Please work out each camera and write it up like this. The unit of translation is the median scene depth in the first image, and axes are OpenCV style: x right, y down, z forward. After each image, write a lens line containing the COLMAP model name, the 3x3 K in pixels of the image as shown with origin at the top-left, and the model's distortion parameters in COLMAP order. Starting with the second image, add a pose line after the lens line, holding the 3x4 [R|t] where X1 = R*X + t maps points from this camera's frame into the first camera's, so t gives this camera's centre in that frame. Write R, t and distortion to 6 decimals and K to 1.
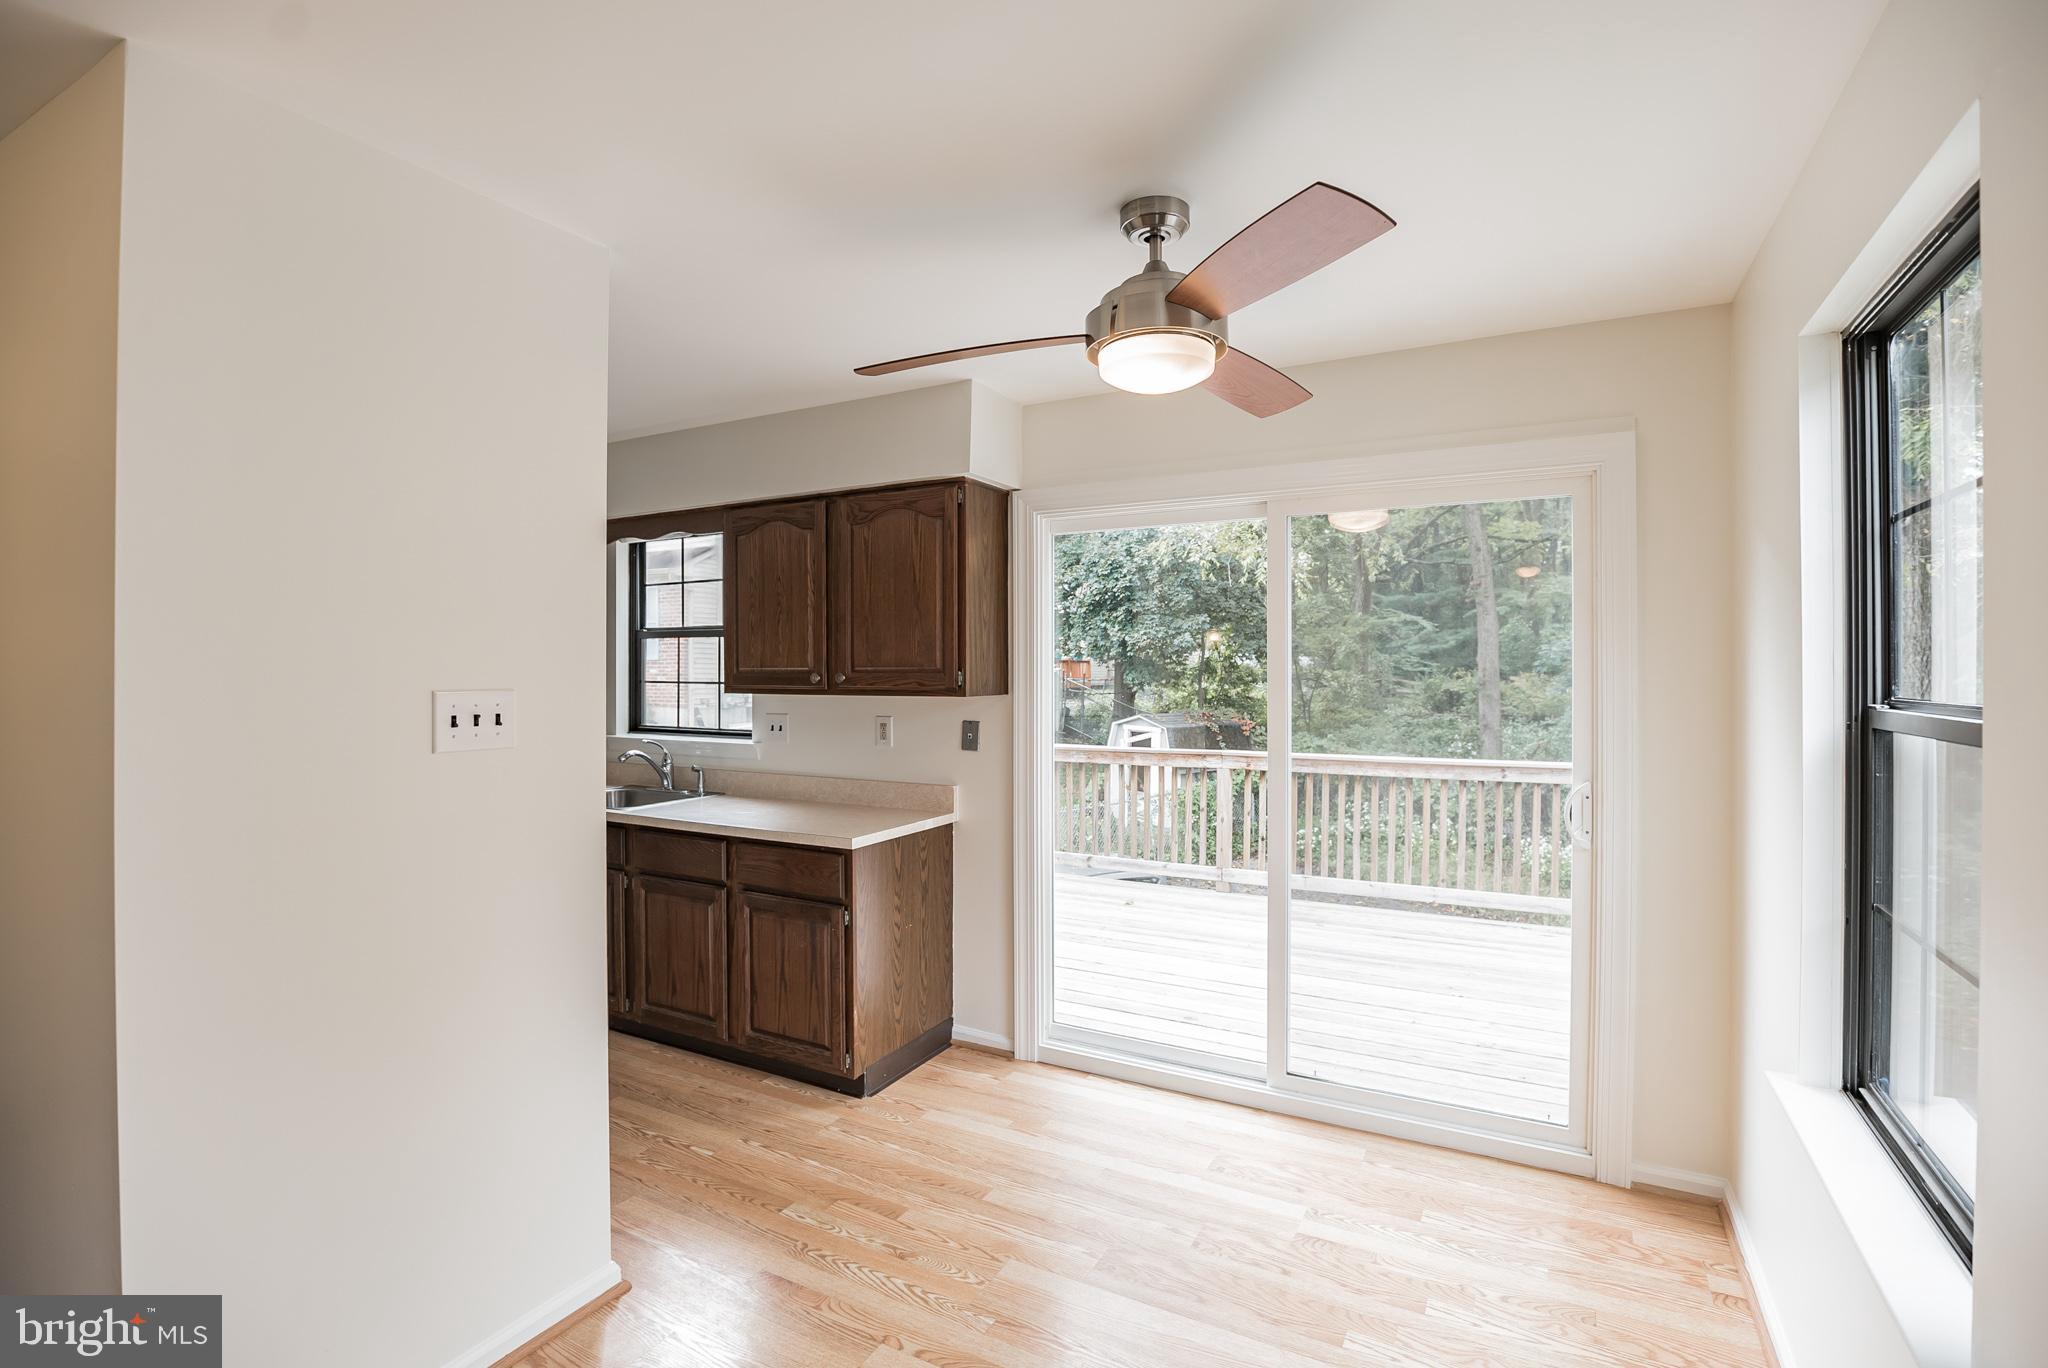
lens RADIAL K [[962.7, 0, 1035.1], [0, 962.7, 668.3], [0, 0, 1]] dist [-0.030621, 0.000984]
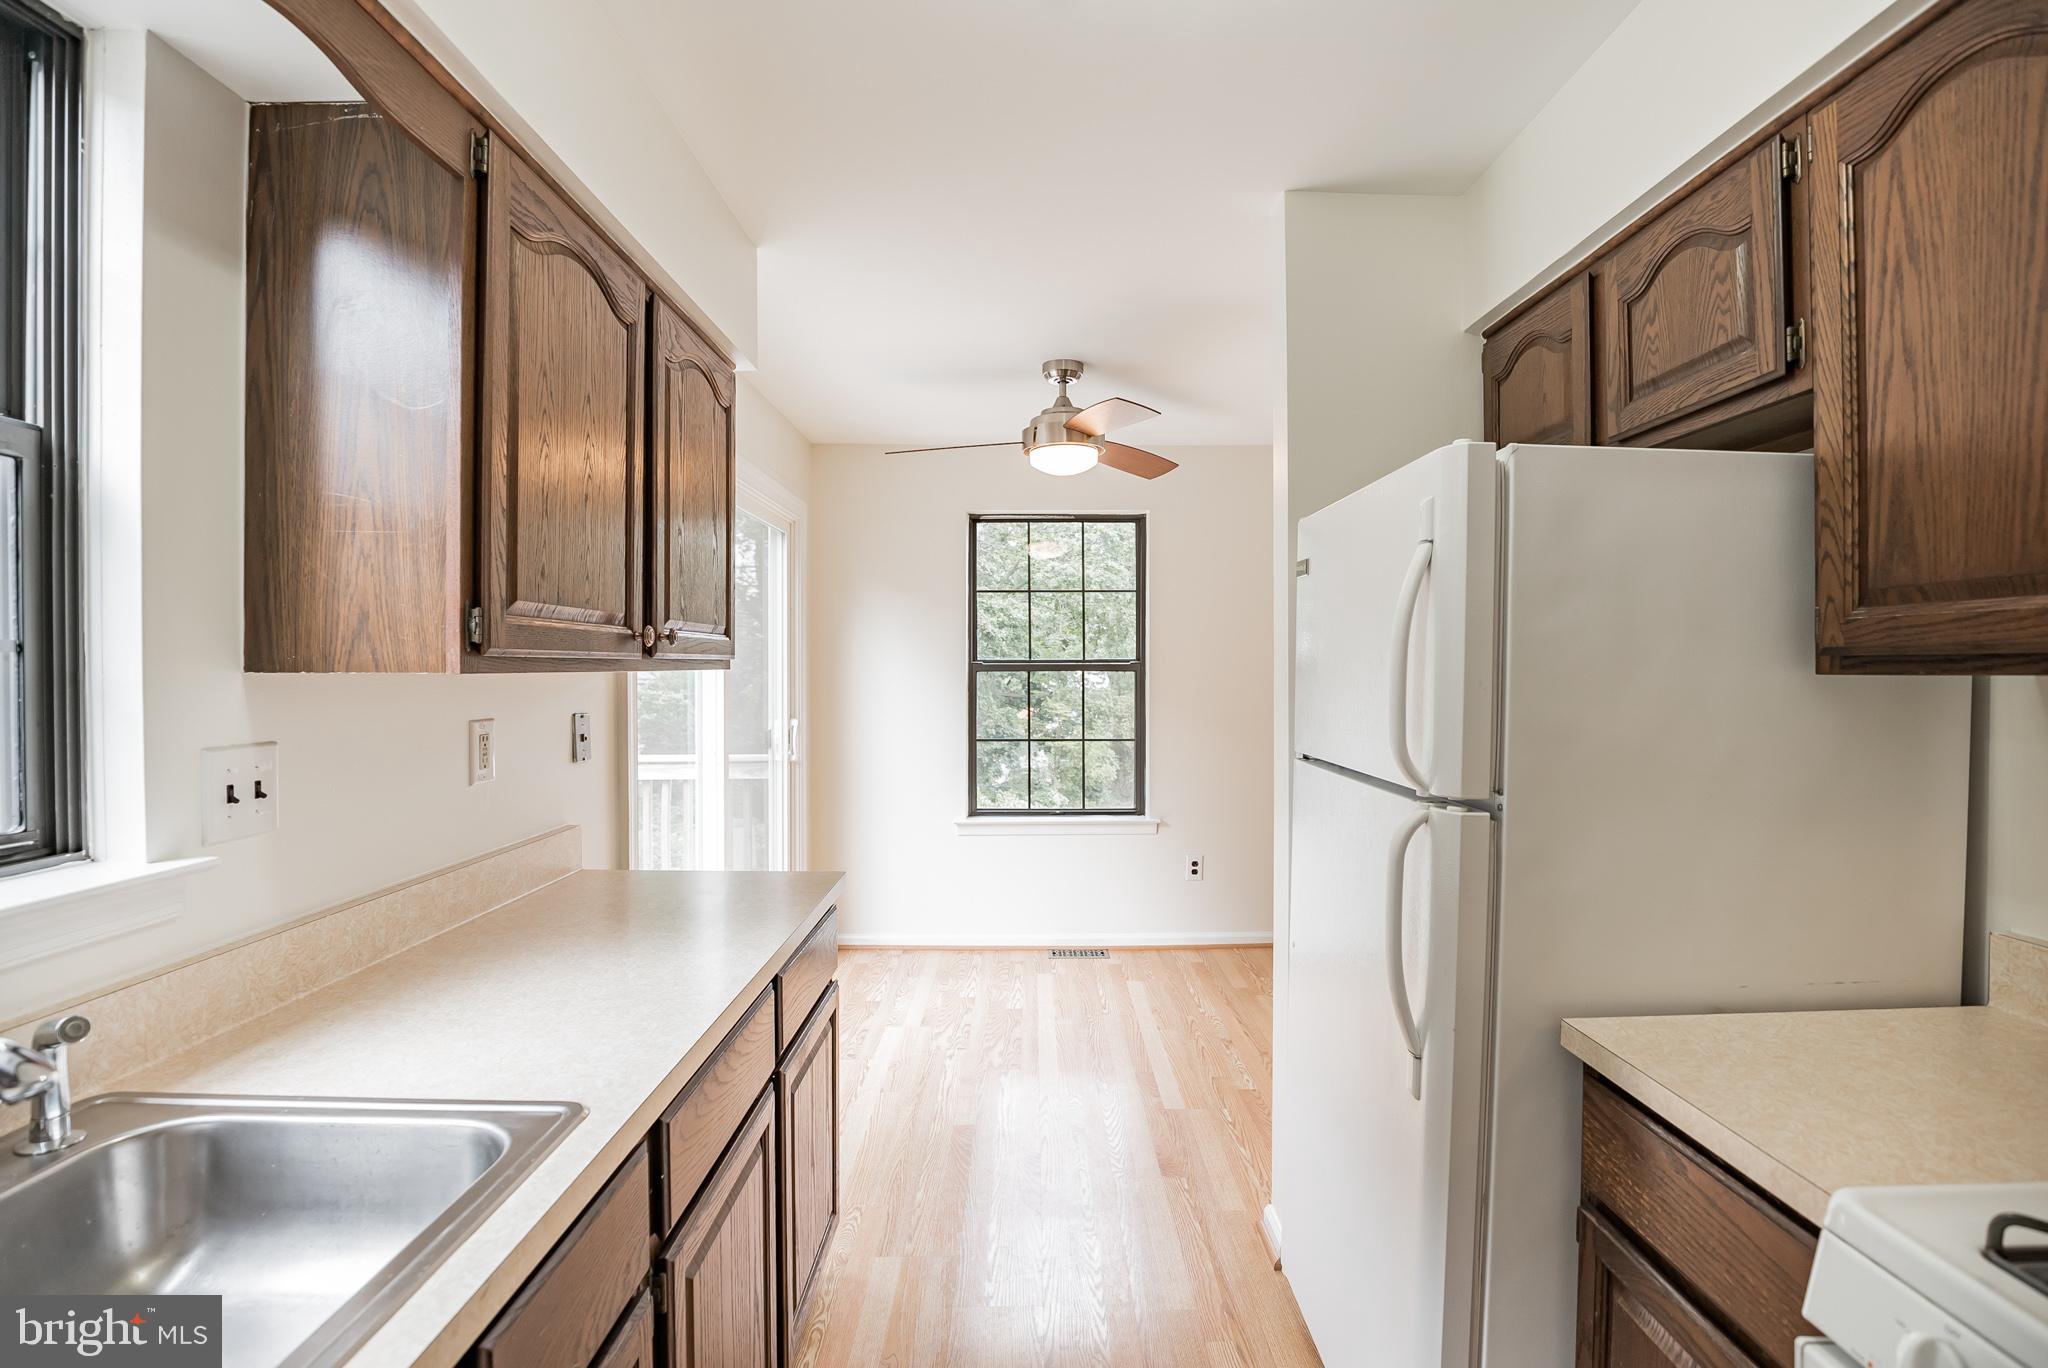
lens RADIAL K [[951.5, 0, 1048.8], [0, 951.5, 682.0], [0, 0, 1]] dist [-0.024893, 0.000483]
pose [[-0.486971, -0.011875, 0.873337, -0.740030], [0.002248, 0.999887, 0.014849, 0.026010], [-0.873415, 0.009194, -0.486890, 1.037057]]
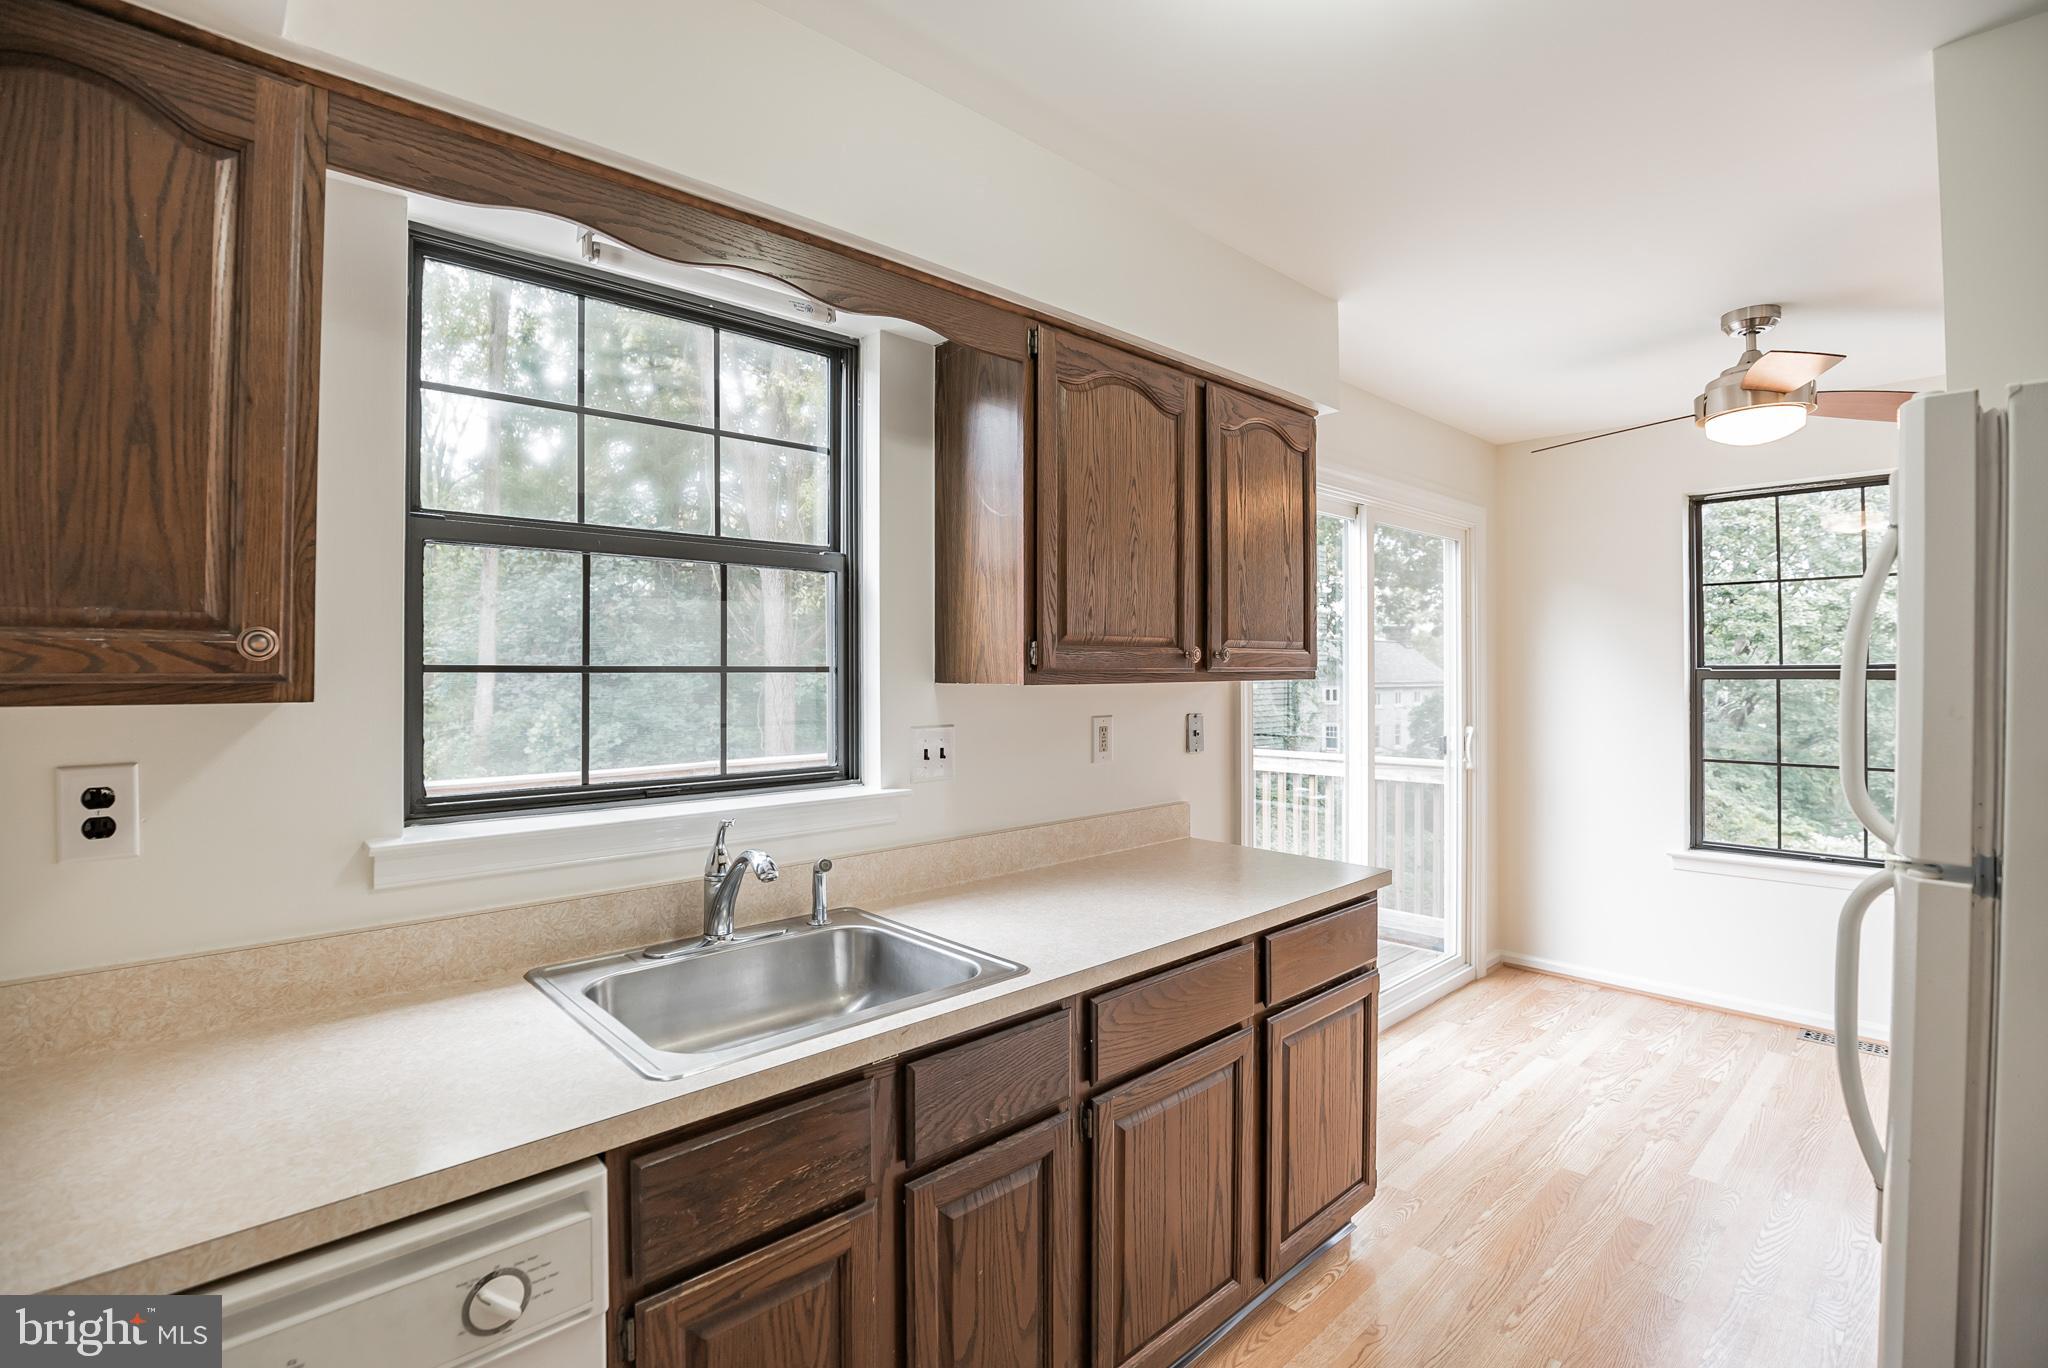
lens RADIAL K [[962.7, 0, 1035.1], [0, 962.7, 668.3], [0, 0, 1]] dist [-0.030621, 0.000984]
pose [[0.313349, 0.002447, 0.949635, -0.842658], [0.002983, 0.999989, -0.003561, 0.020151], [-0.949633, 0.003948, 0.313338, 0.883992]]
